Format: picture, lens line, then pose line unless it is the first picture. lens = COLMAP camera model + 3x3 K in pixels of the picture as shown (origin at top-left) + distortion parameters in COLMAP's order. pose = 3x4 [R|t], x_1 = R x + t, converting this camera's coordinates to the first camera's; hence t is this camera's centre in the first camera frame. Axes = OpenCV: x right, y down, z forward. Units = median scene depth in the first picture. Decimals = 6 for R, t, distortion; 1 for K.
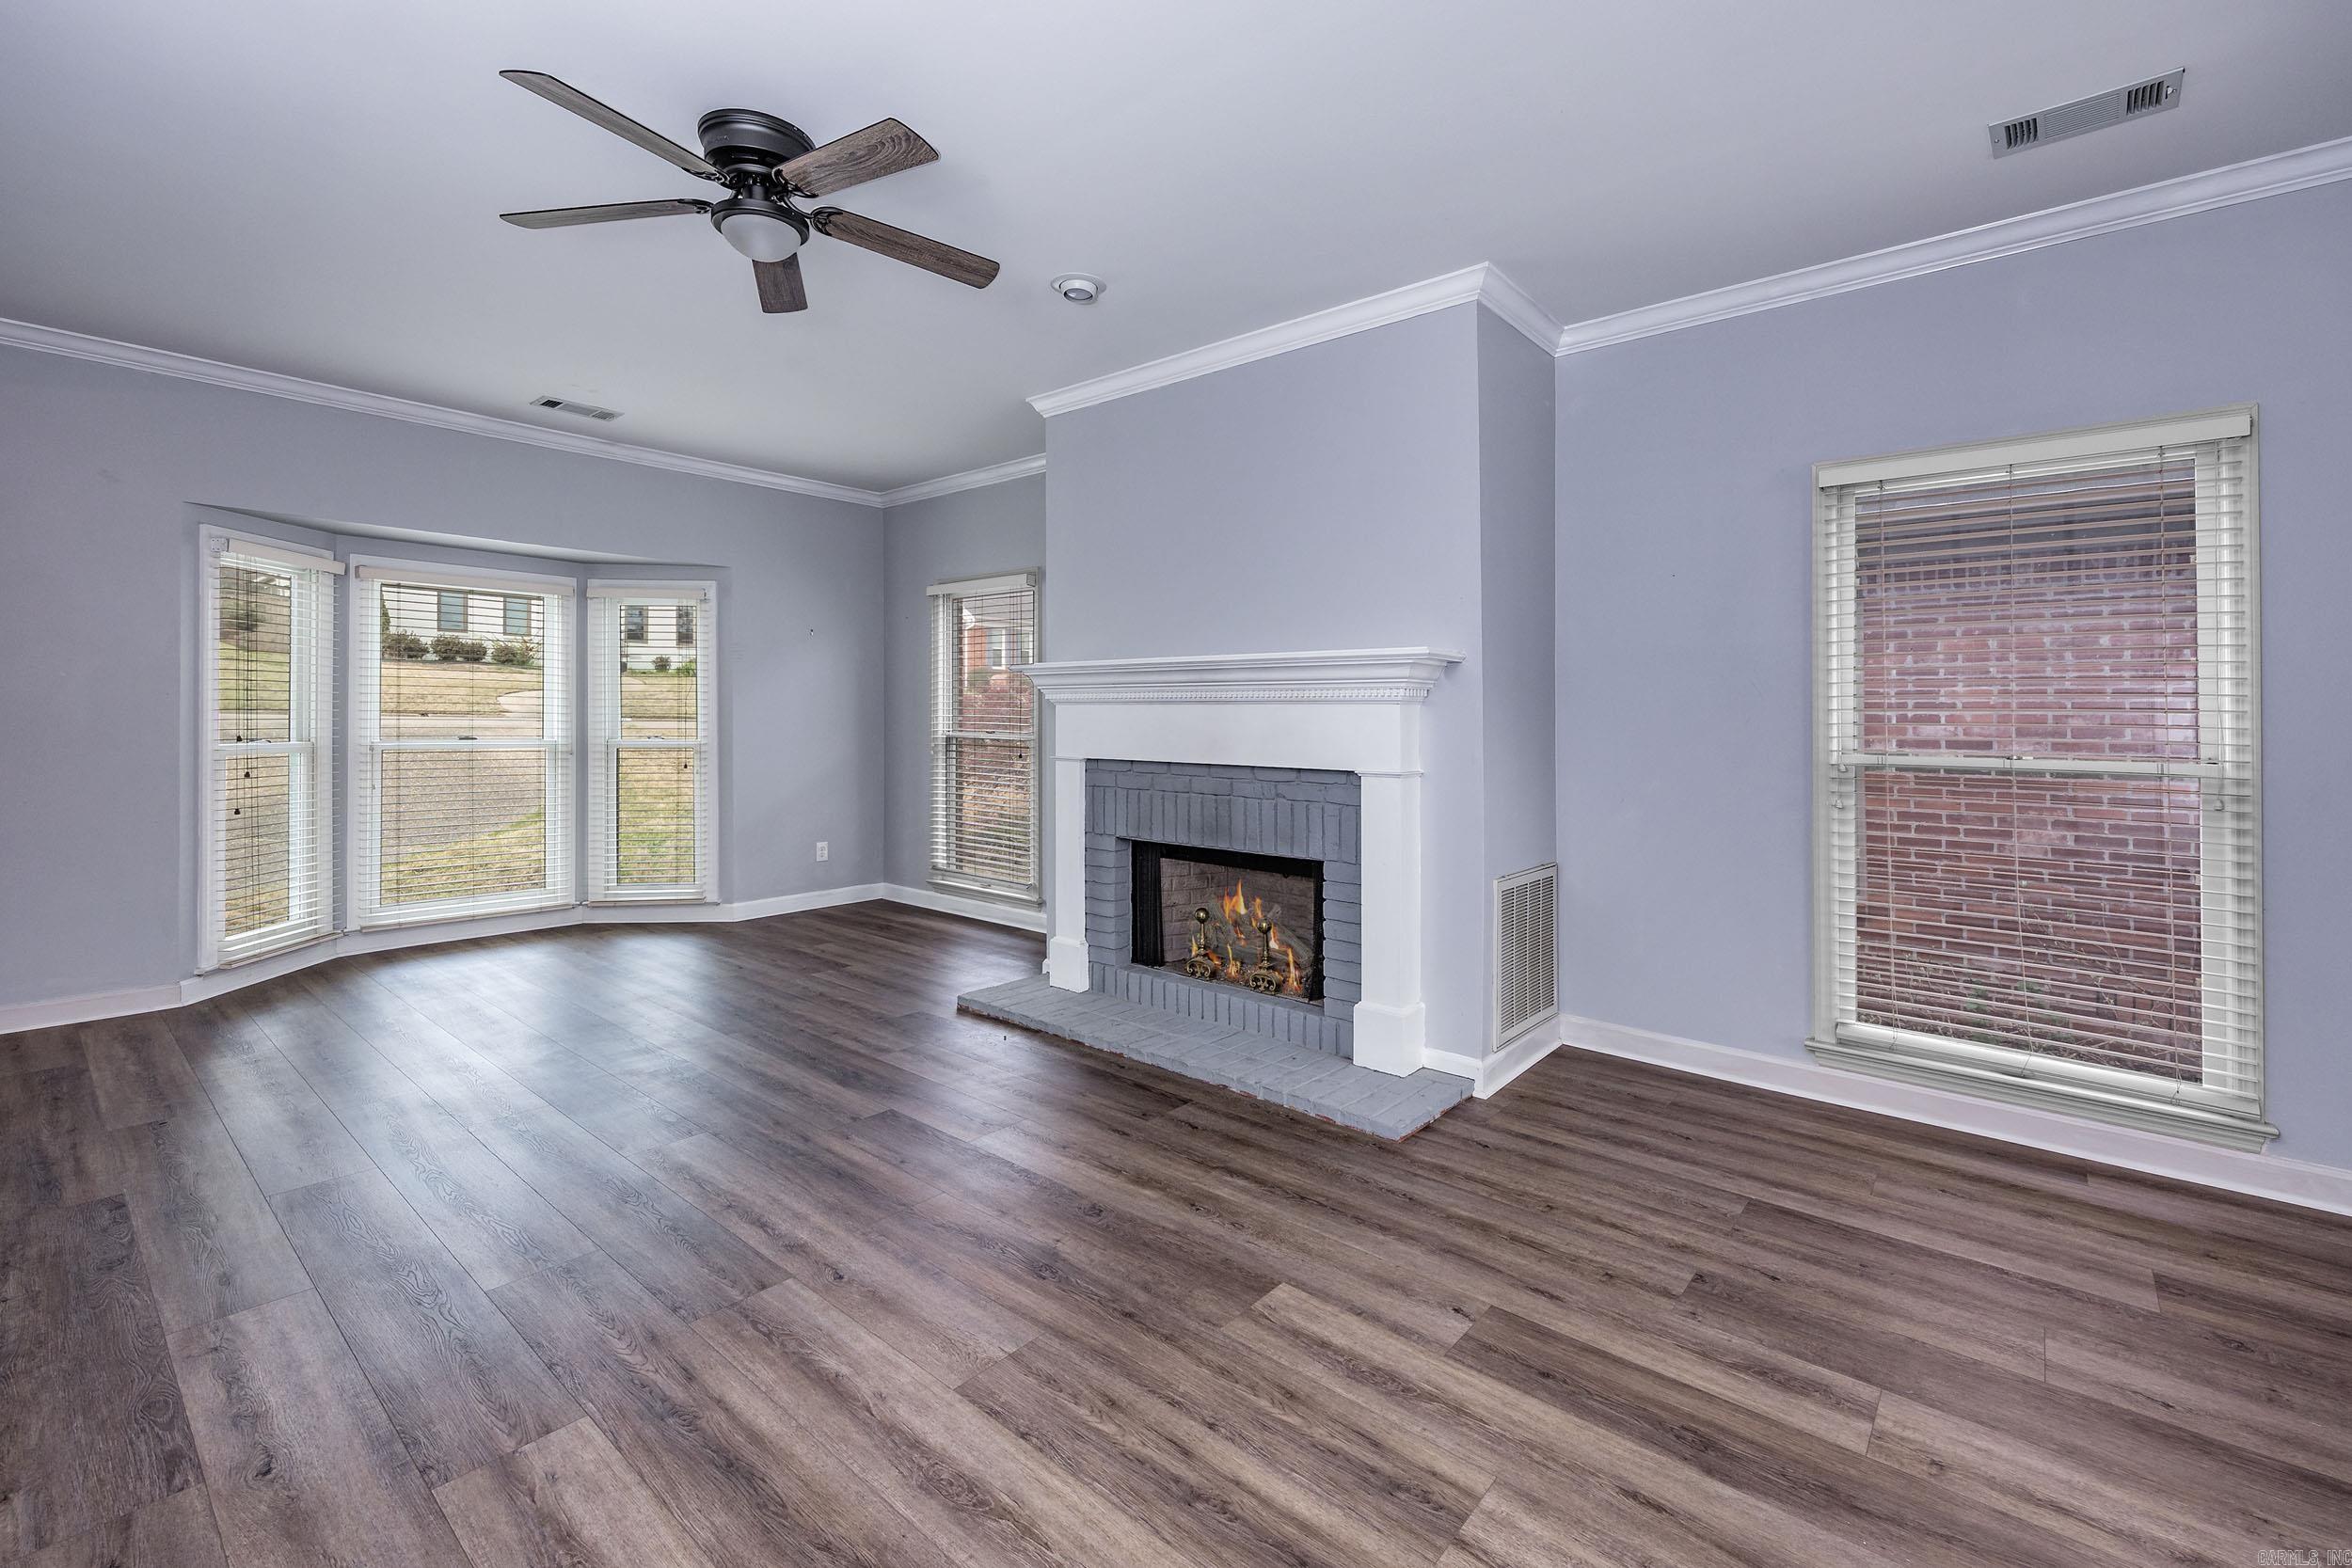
lens RADIAL K [[966.3, 0, 1233.5], [0, 966.3, 731.9], [0, 0, 1]] dist [-0.001762, -0.000747]
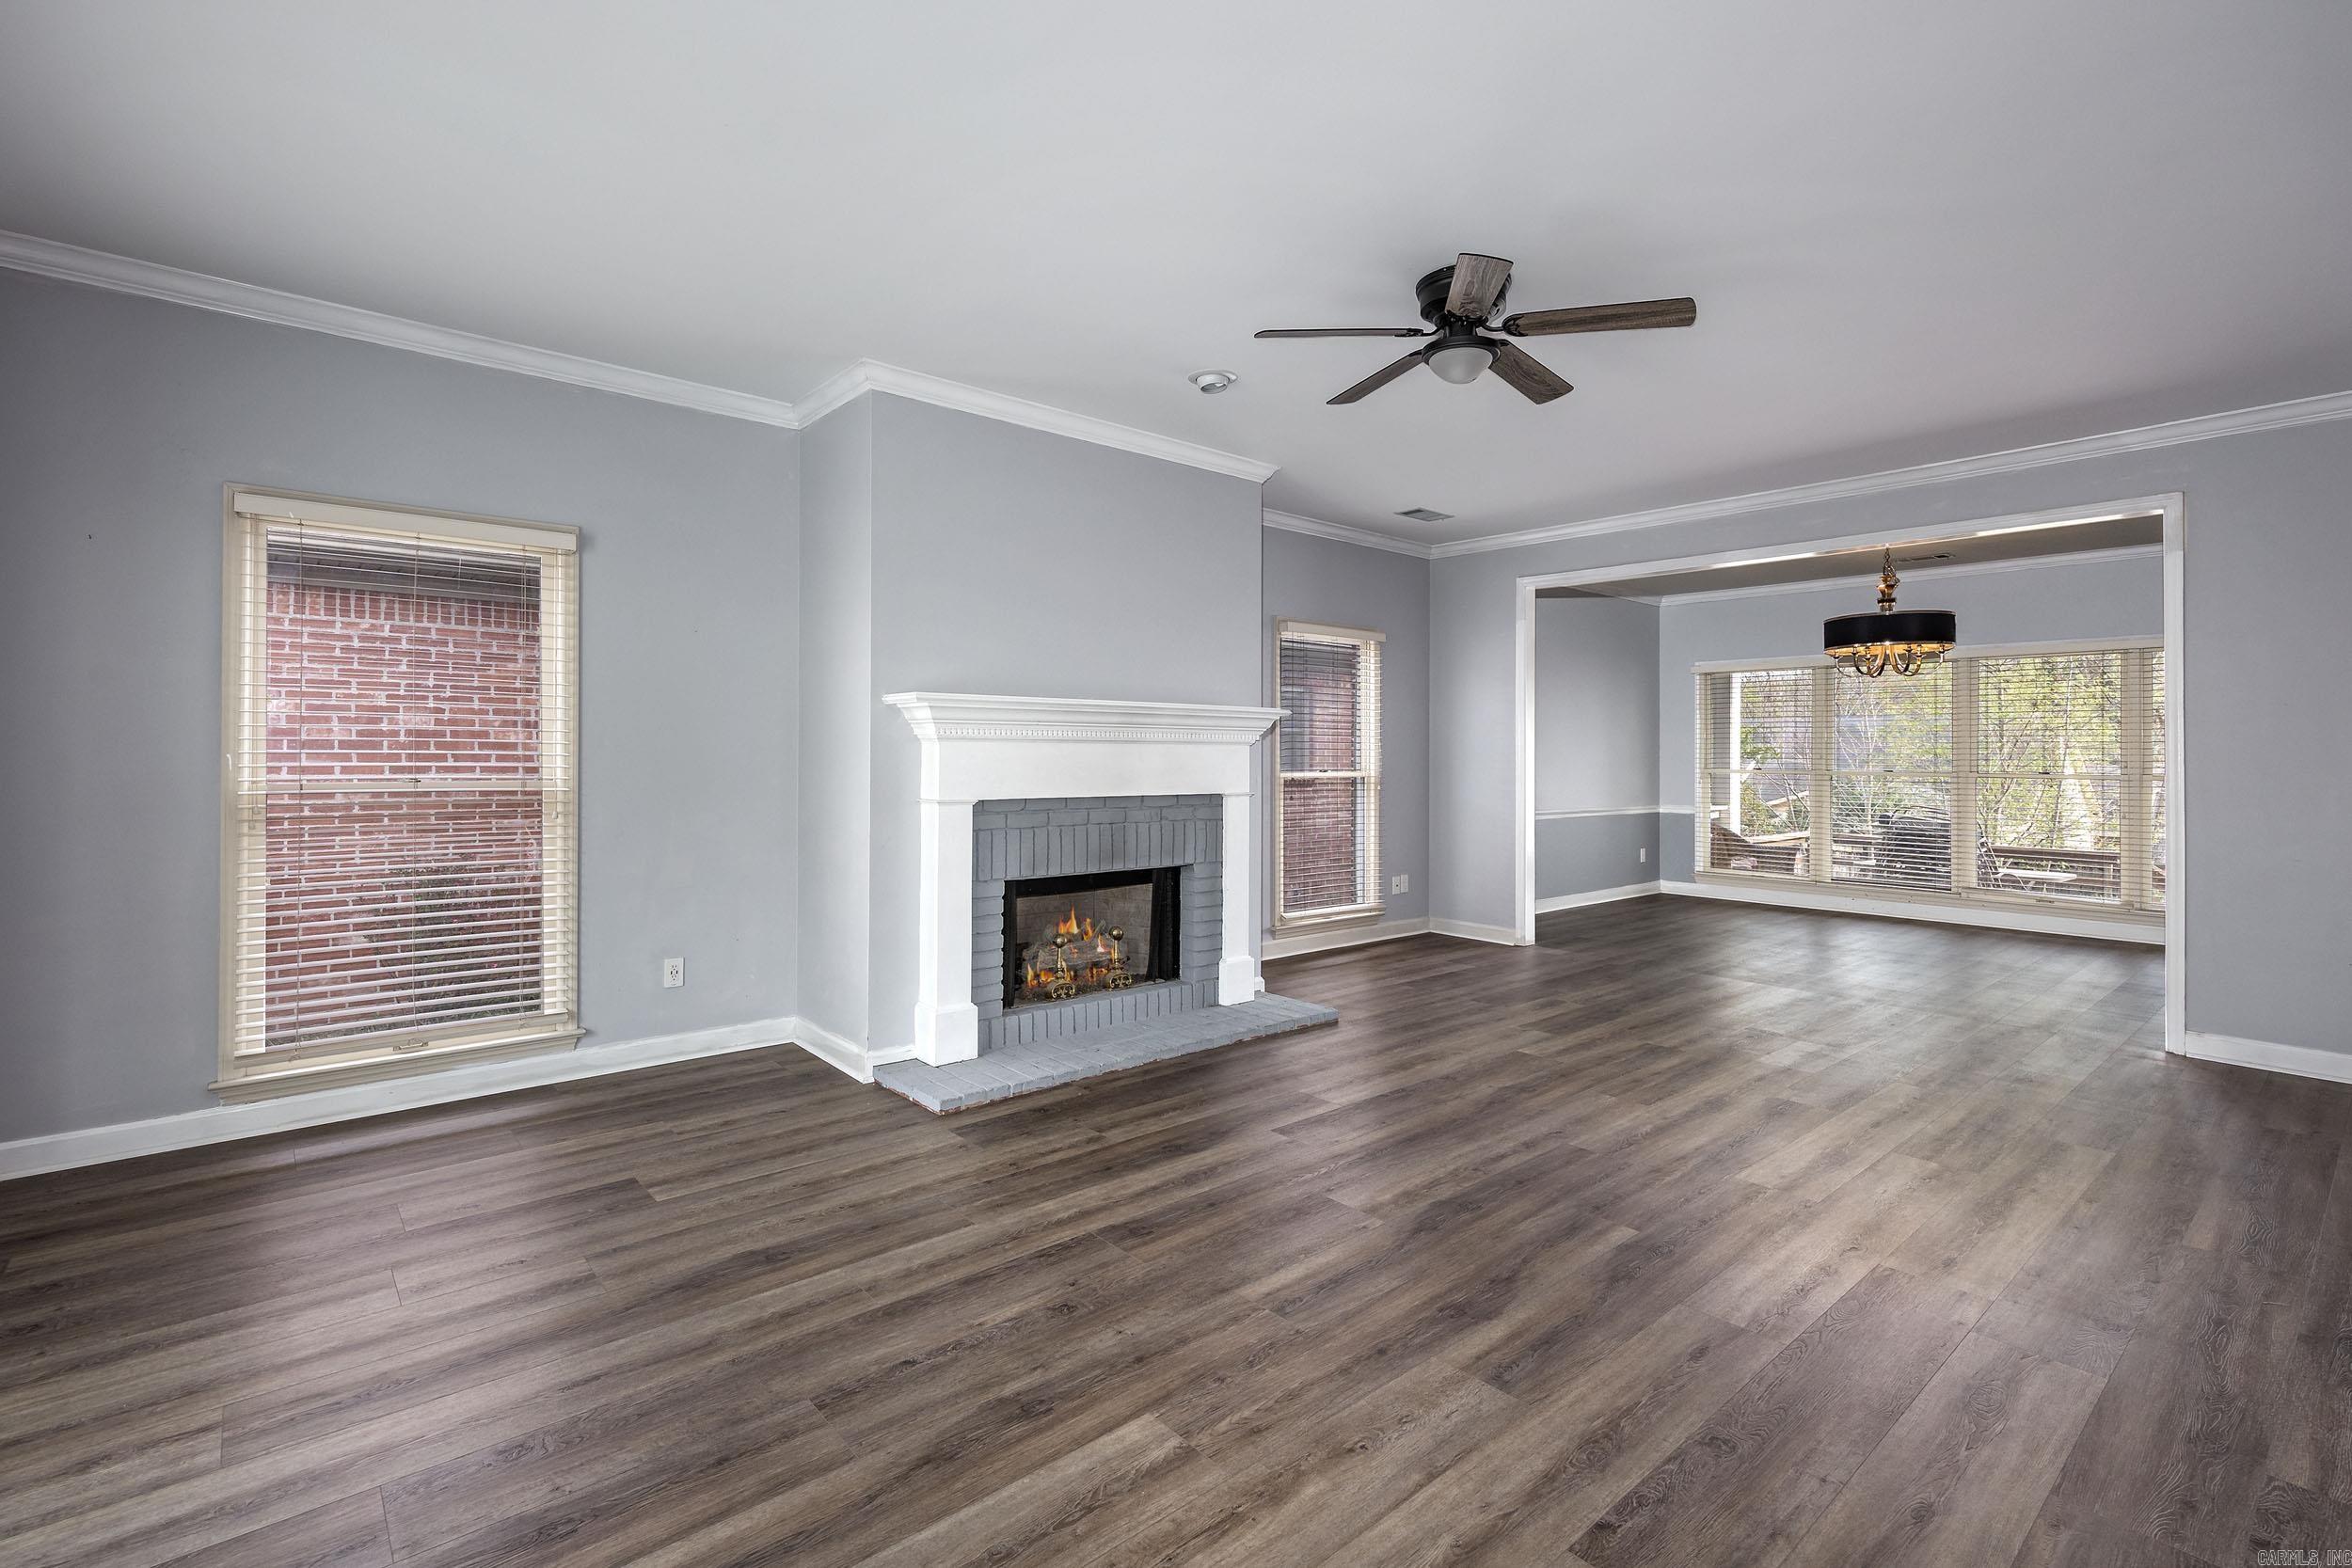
lens RADIAL K [[1008.6, 0, 1117.8], [0, 1008.6, 747.3], [0, 0, 1]] dist [0.011535, -0.000298]
pose [[0.247335, -0.008674, 0.968891, -1.058856], [0.005892, 0.999955, 0.007448, -0.030862], [-0.968912, 0.003867, 0.247375, 0.634720]]
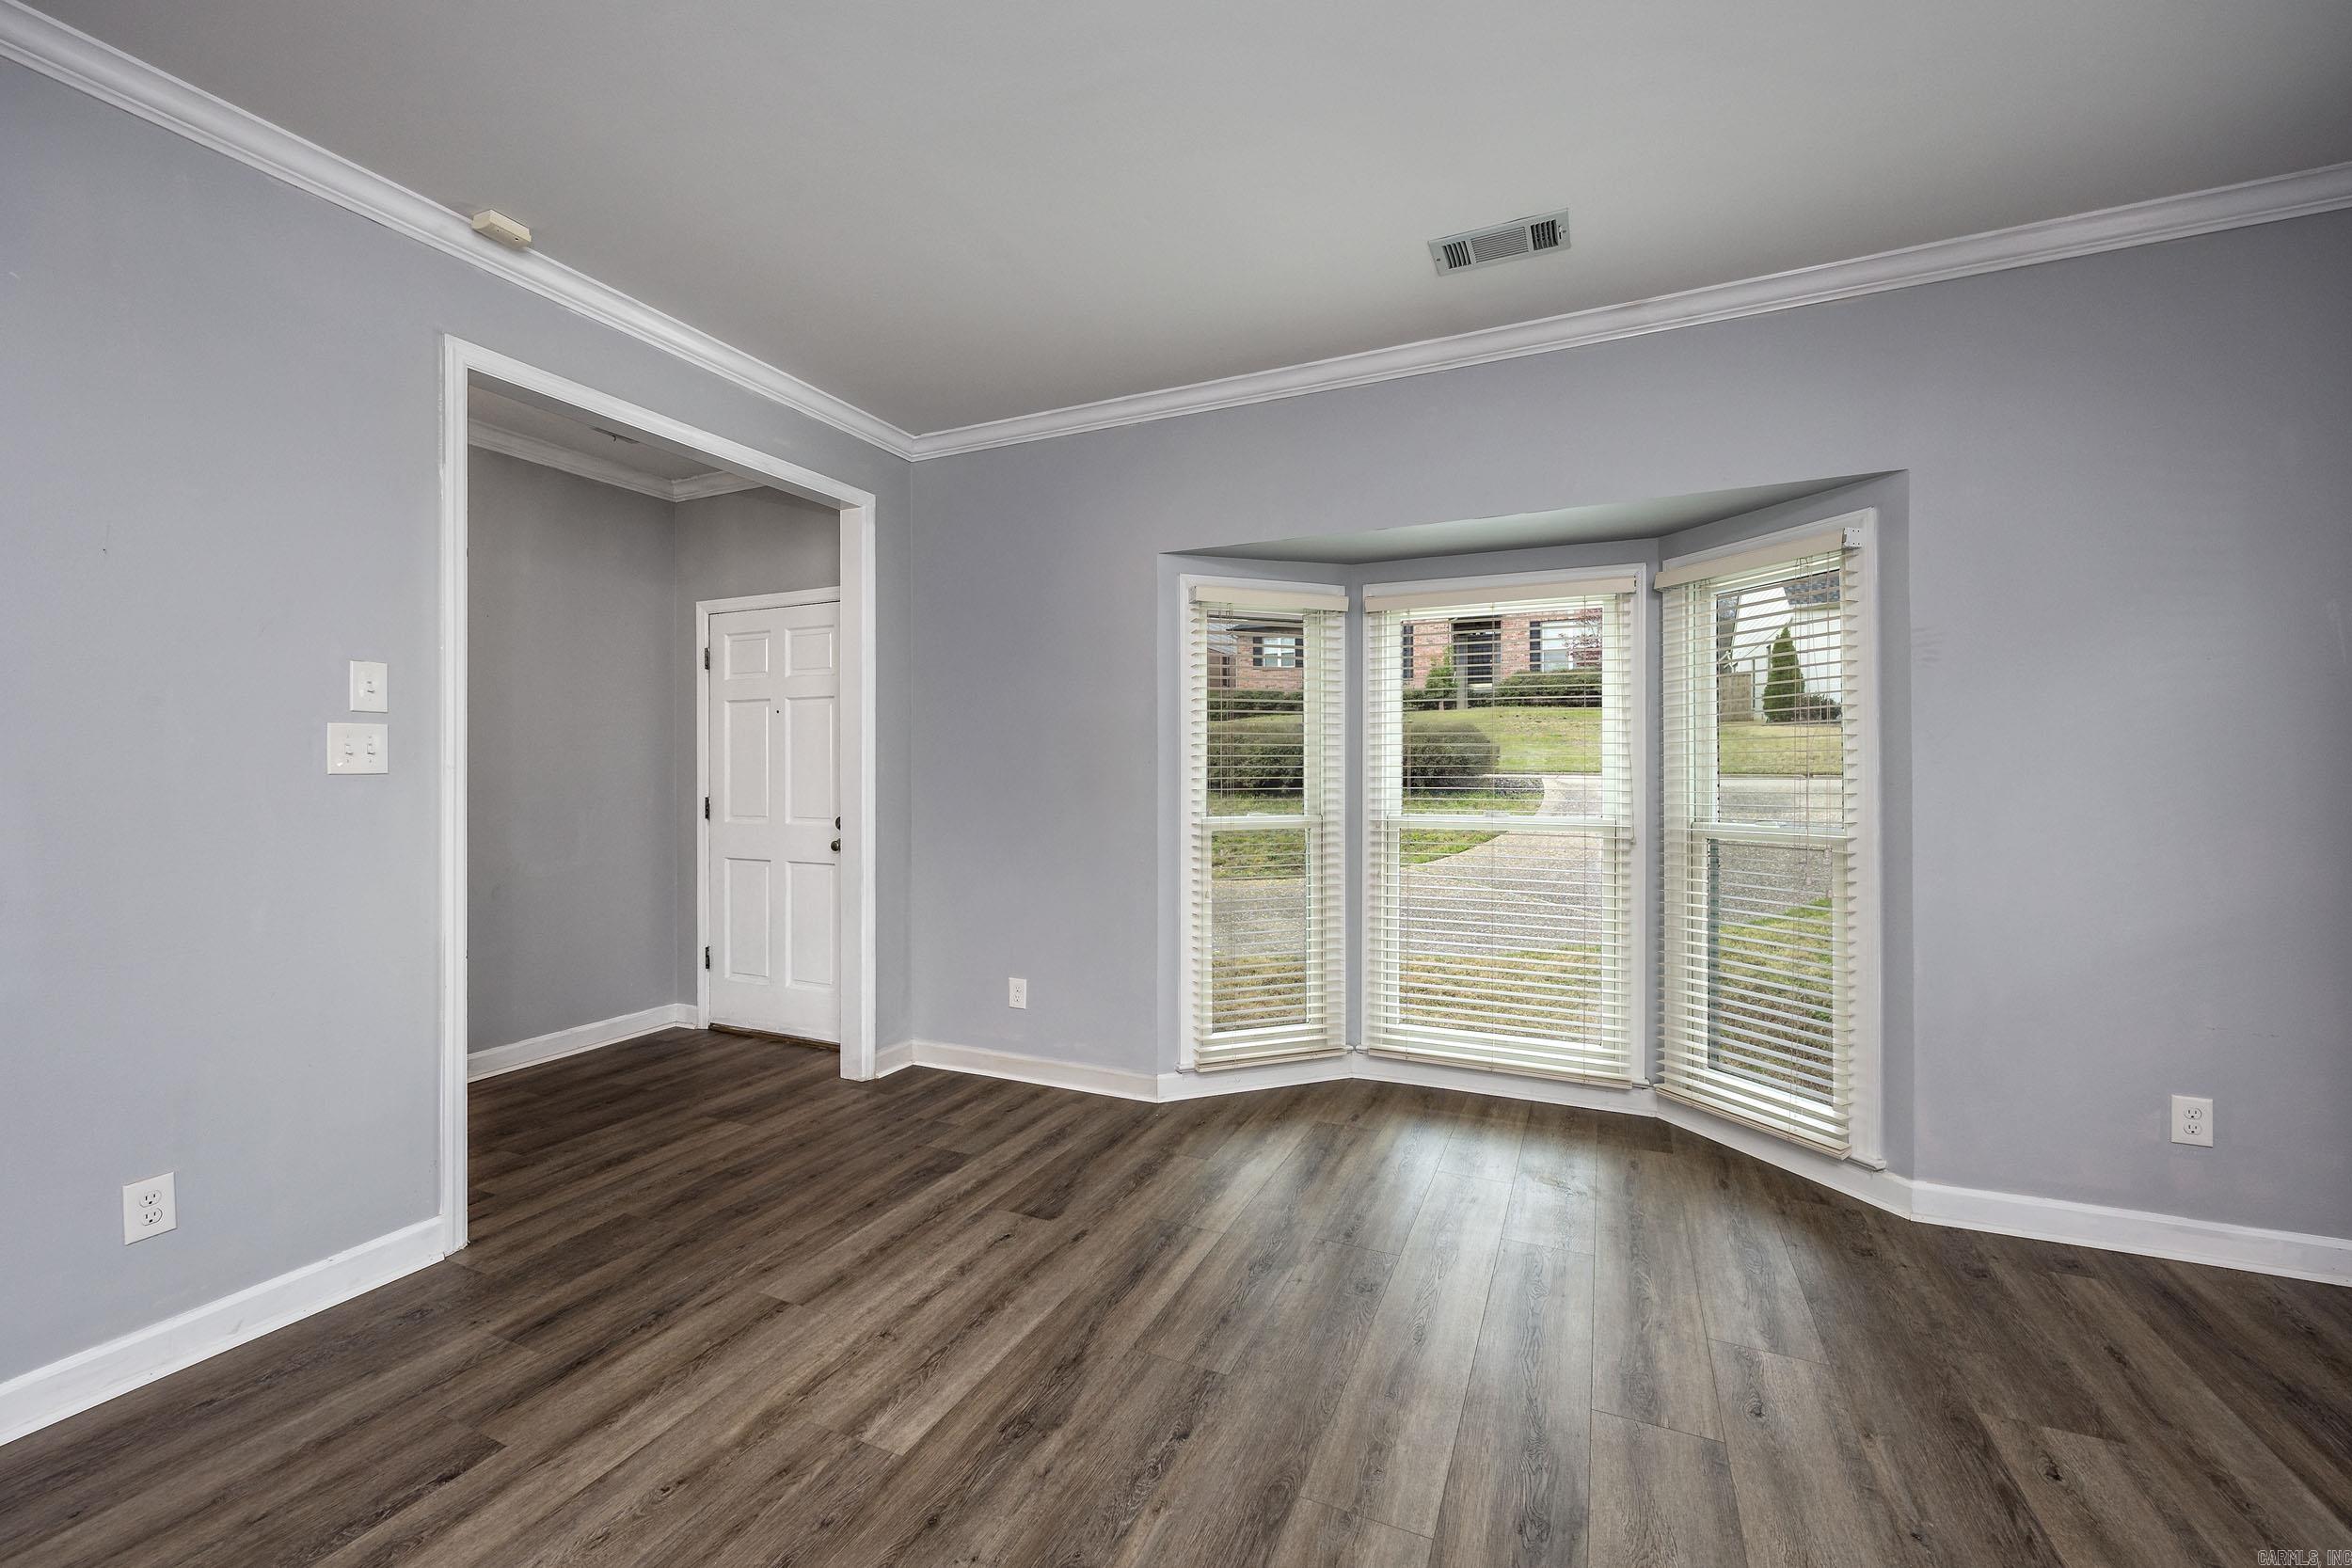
lens RADIAL K [[966.3, 0, 1112.3], [0, 966.3, 770.1], [0, 0, 1]] dist [-0.001762, -0.000747]
pose [[0.200120, -0.009929, -0.979721, -0.190687], [-0.010748, 0.999866, -0.012328, -0.018678], [0.979713, 0.012997, 0.199986, 0.744700]]
